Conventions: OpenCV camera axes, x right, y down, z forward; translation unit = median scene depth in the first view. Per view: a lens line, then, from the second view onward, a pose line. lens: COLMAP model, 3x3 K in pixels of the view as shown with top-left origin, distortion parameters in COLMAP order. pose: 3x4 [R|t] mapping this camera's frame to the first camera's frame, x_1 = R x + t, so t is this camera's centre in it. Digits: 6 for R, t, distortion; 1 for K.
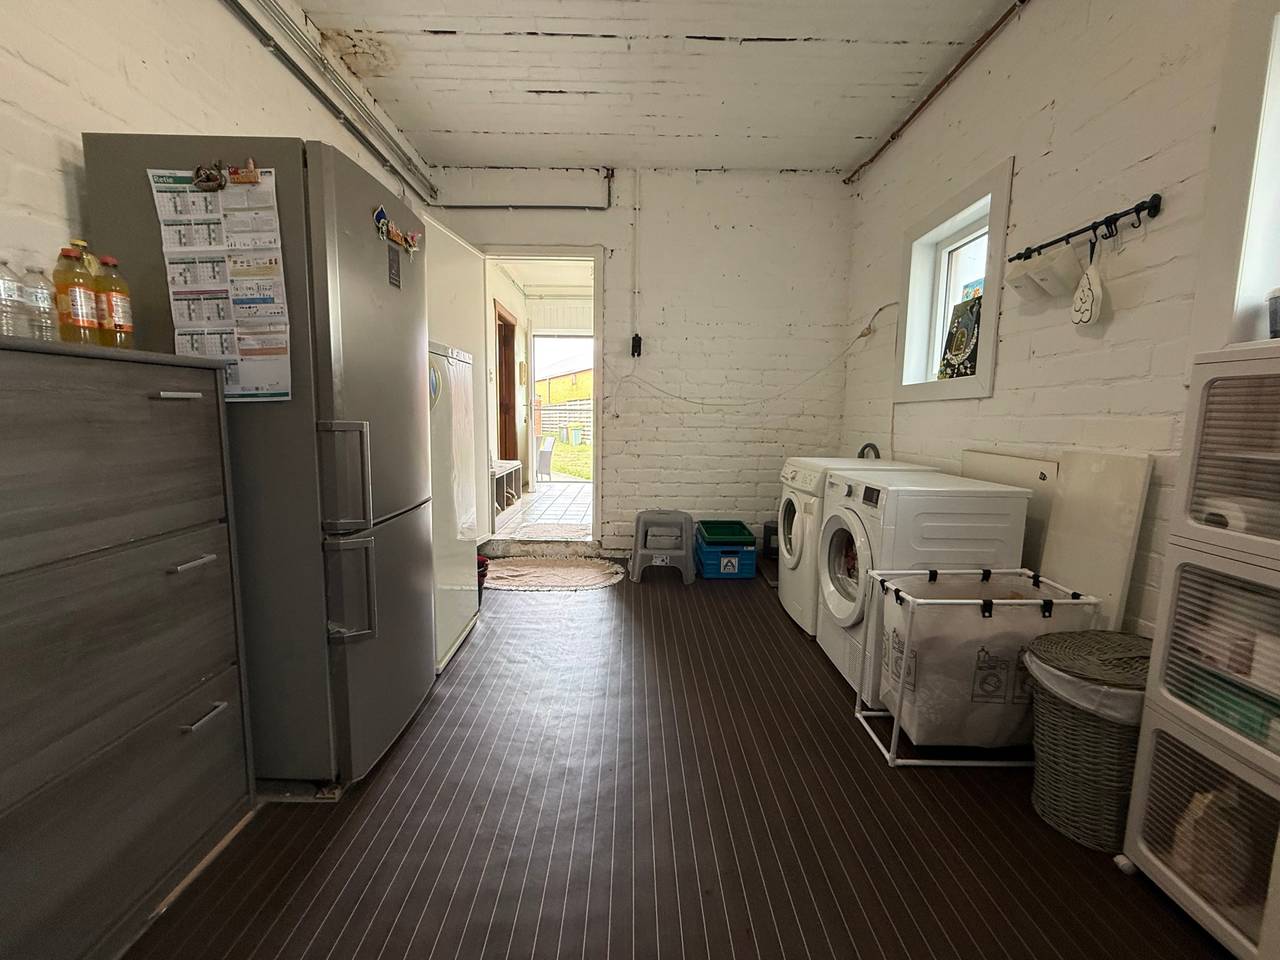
lens RADIAL K [[511.4, 0, 636.8], [0, 511.4, 475.2], [0, 0, 1]] dist [-0.000487, -0.000414]
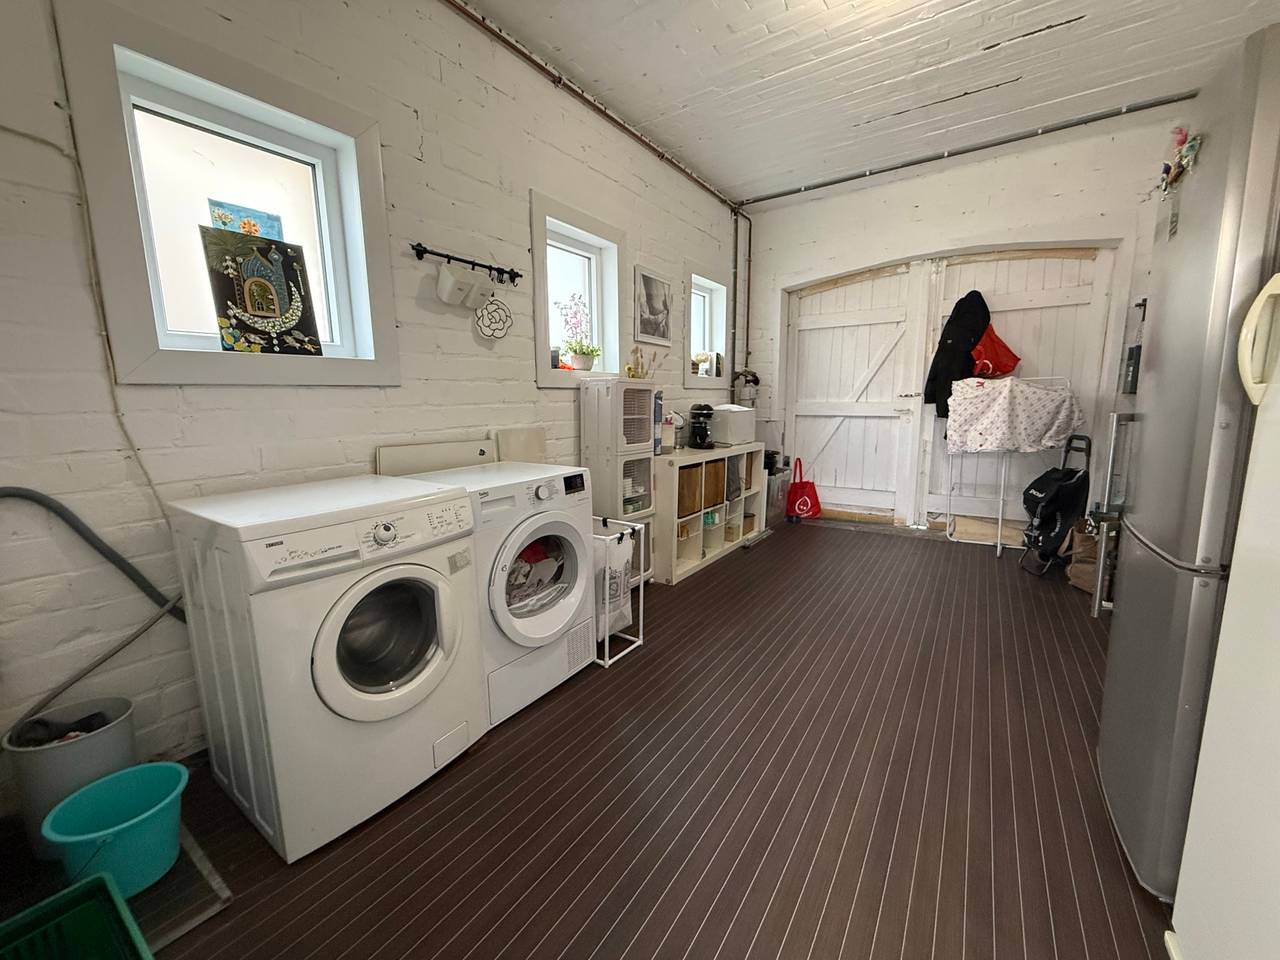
lens RADIAL K [[511.4, 0, 637.4], [0, 511.4, 480.7], [0, 0, 1]] dist [-0.000487, -0.000414]
pose [[-0.826150, -0.085103, 0.556986, -0.179114], [0.071779, 0.964578, 0.253845, -0.170382], [-0.558859, 0.249694, -0.790777, 1.369465]]
